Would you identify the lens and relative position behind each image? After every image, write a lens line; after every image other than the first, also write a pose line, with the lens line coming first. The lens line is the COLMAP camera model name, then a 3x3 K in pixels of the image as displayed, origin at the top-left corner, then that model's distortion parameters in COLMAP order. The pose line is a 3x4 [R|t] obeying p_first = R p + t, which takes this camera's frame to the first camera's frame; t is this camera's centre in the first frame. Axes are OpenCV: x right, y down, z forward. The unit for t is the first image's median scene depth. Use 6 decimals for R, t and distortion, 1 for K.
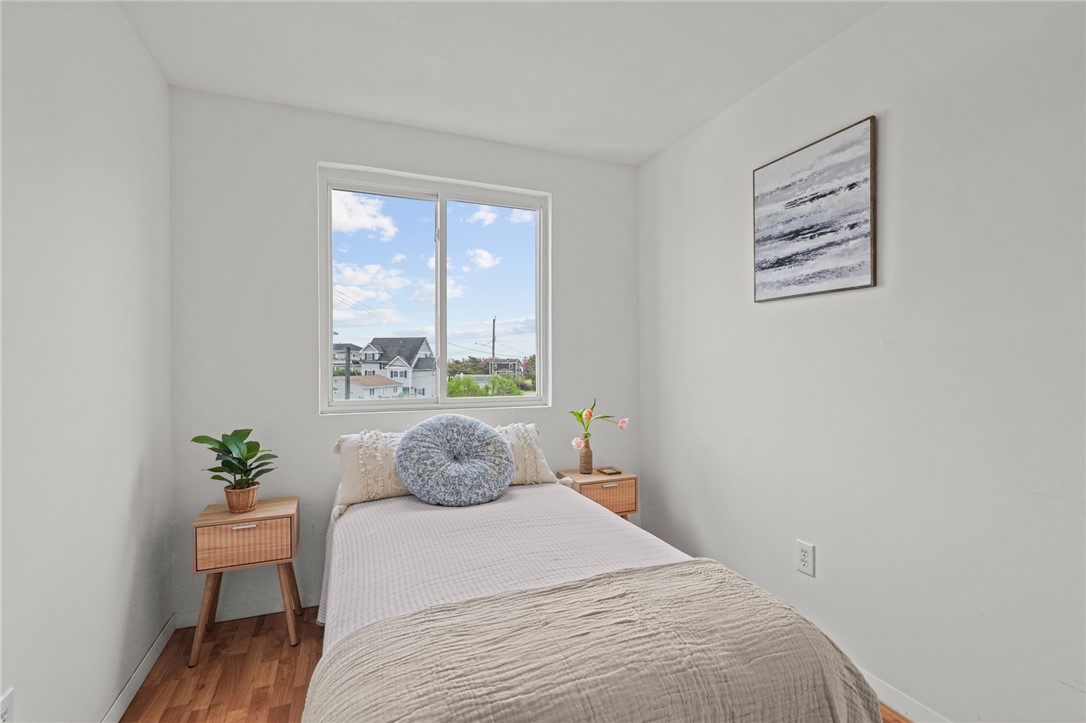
lens RADIAL K [[492.7, 0, 543.4], [0, 492.7, 367.1], [0, 0, 1]] dist [-0.001557, -0.000134]
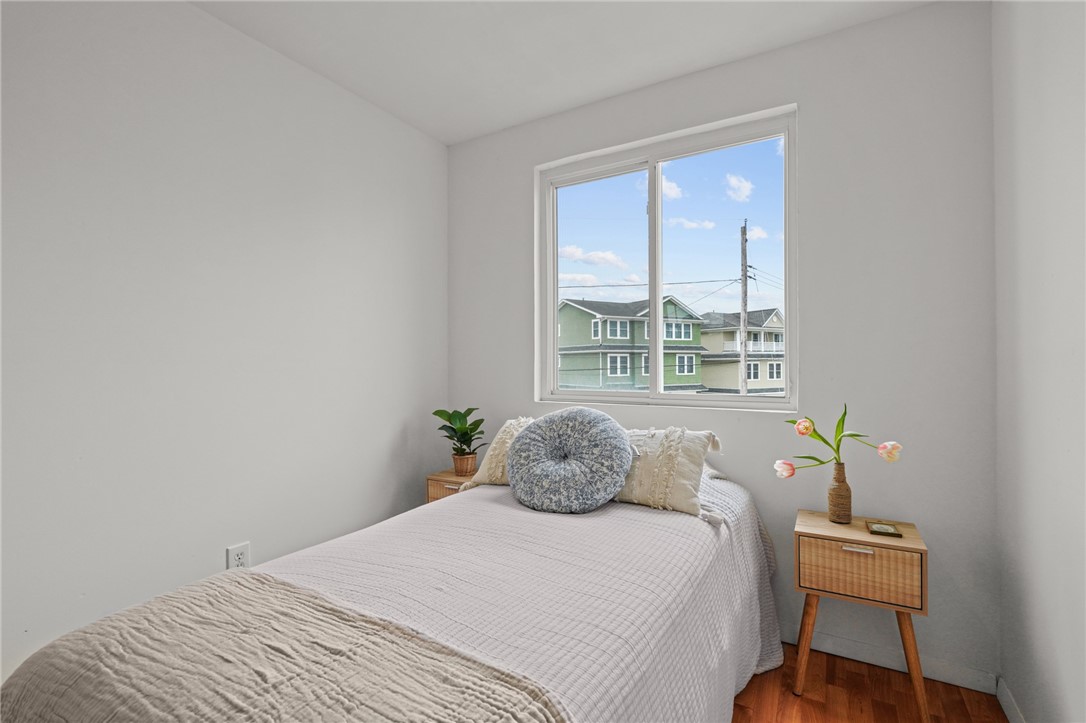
lens RADIAL K [[492.7, 0, 543.4], [0, 492.7, 367.1], [0, 0, 1]] dist [-0.001557, -0.000134]
pose [[0.597083, 0.000360, -0.802180, 0.541800], [0.000366, 1.000000, 0.000722, 0.026636], [0.802180, -0.000725, 0.597082, 0.478693]]
